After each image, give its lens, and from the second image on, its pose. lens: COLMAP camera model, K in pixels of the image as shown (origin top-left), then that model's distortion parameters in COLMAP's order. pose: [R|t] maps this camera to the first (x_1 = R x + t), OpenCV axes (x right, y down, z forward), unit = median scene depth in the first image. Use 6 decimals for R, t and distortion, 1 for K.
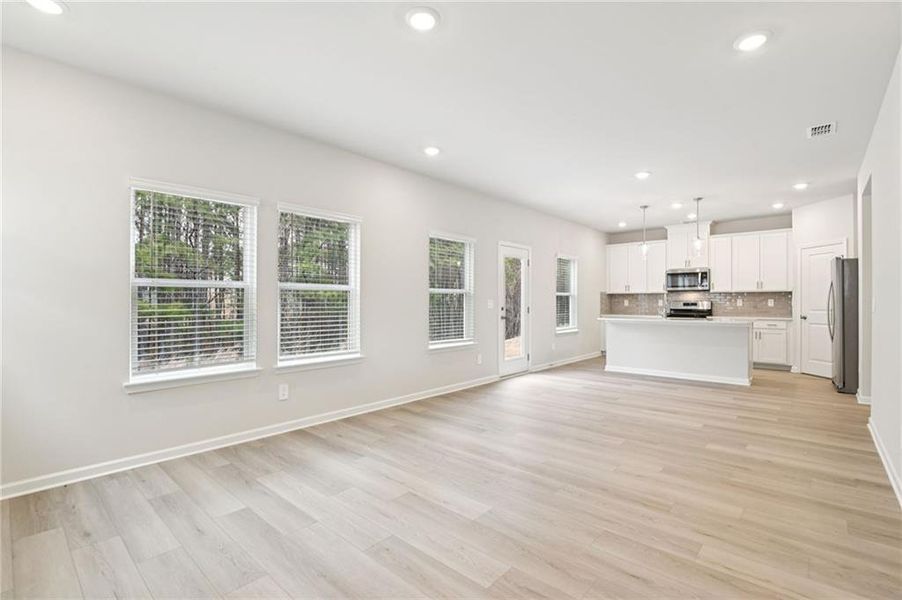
lens RADIAL K [[415.6, 0, 451.0], [0, 415.6, 300.0], [0, 0, 1]] dist [-0.016523, -0.000306]
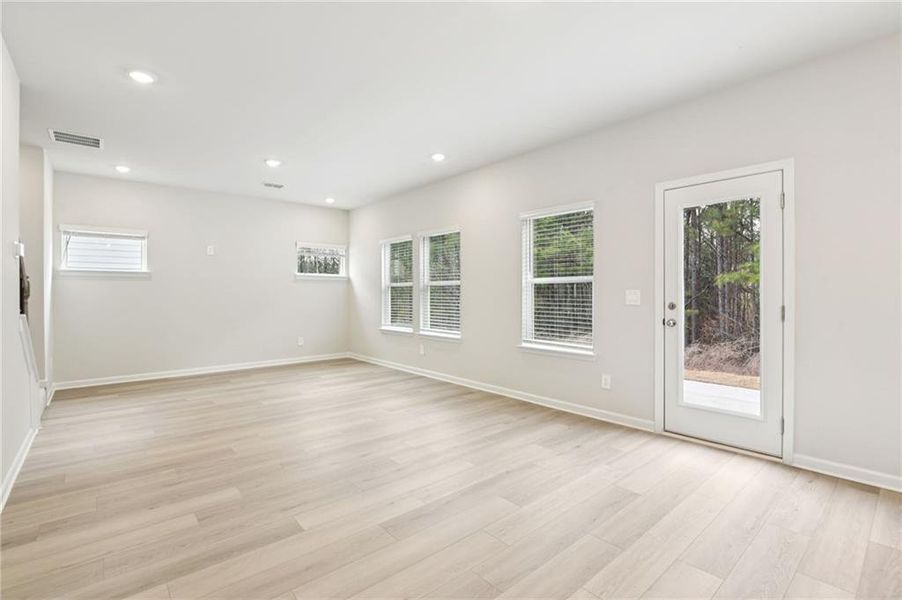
lens RADIAL K [[413.7, 0, 454.9], [0, 413.7, 295.9], [0, 0, 1]] dist [-0.002413, -0.008016]
pose [[-0.121090, 0.005743, -0.992625, 0.668849], [0.006886, 0.999964, 0.004946, 0.002263], [0.992618, -0.006237, -0.121125, 0.757079]]
